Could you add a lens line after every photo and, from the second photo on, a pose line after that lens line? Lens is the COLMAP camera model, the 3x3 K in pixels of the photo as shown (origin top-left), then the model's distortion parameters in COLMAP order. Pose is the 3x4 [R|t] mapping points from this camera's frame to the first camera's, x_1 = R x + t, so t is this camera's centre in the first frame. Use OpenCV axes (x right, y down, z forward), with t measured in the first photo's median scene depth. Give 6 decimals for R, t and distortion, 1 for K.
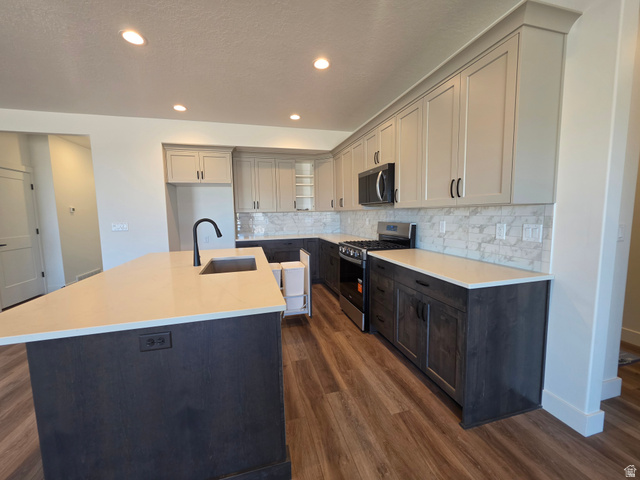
lens RADIAL K [[257.1, 0, 318.9], [0, 257.1, 238.4], [0, 0, 1]] dist [-0.002831, -0.000112]
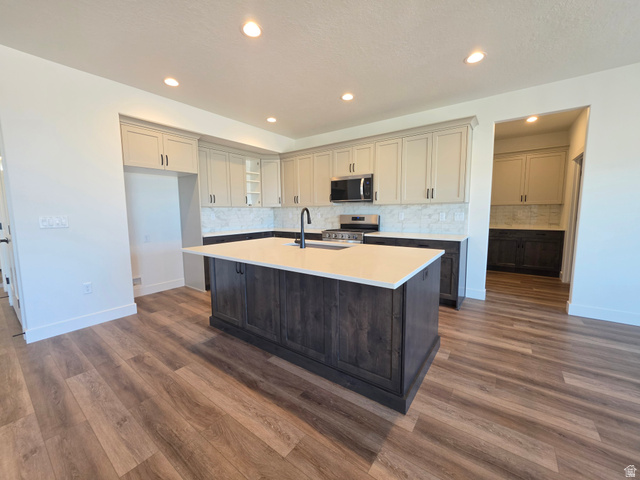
lens RADIAL K [[257.1, 0, 318.9], [0, 257.1, 238.4], [0, 0, 1]] dist [-0.002831, -0.000112]
pose [[0.784058, -0.053414, 0.618386, -0.843314], [0.056218, 0.998307, 0.014950, 0.037436], [-0.618137, 0.023043, 0.785733, 0.031396]]
